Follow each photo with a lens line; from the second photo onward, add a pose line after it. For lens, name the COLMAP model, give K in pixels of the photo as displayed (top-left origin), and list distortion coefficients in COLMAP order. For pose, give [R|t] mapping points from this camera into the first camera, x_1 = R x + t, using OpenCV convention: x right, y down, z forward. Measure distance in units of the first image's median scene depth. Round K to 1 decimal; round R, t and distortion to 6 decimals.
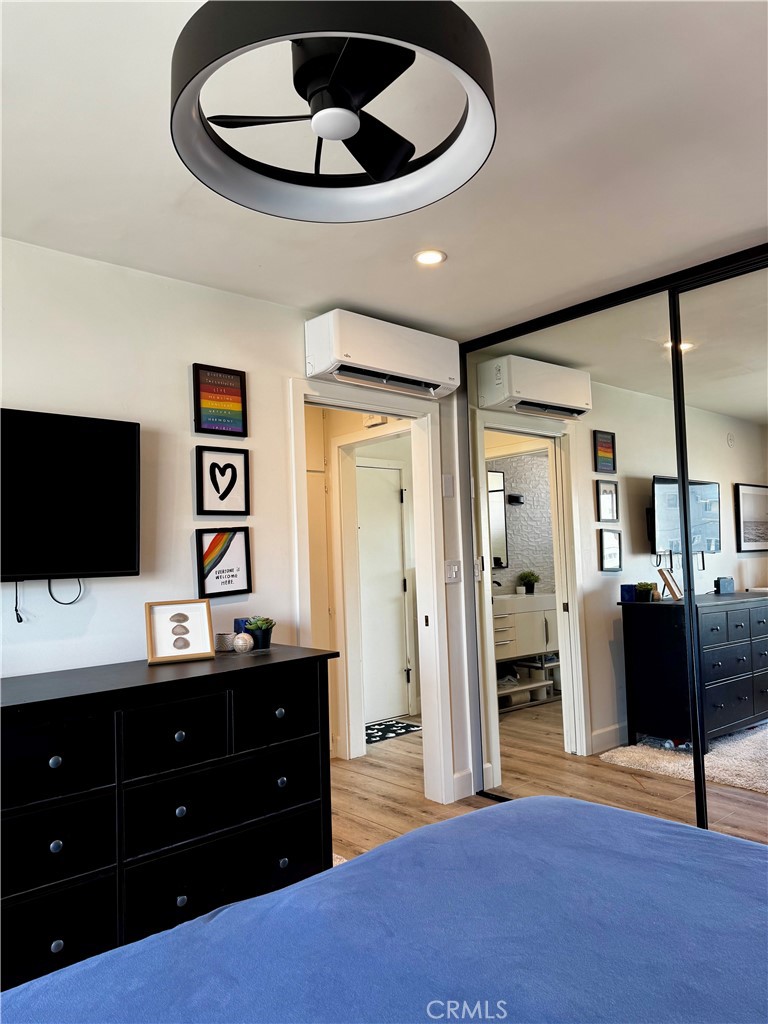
lens RADIAL K [[723.5, 0, 386.7], [0, 723.5, 518.4], [0, 0, 1]] dist [0.091112, -0.119801]
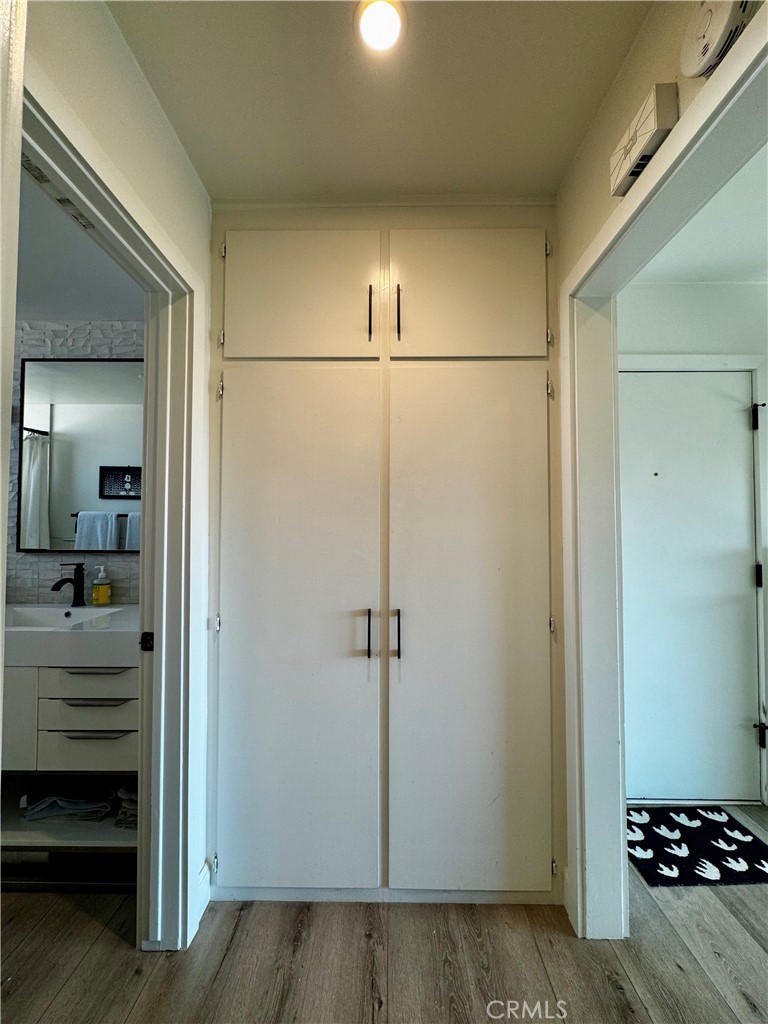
lens RADIAL K [[409.5, 0, 384.0], [0, 409.5, 512.0], [0, 0, 1]] dist [-0.003705, -0.000115]
pose [[0.738410, 0.016536, -0.674149, 0.028763], [0.010842, 0.999279, 0.036387, 0.035590], [0.674265, -0.034177, 0.737698, 0.711976]]
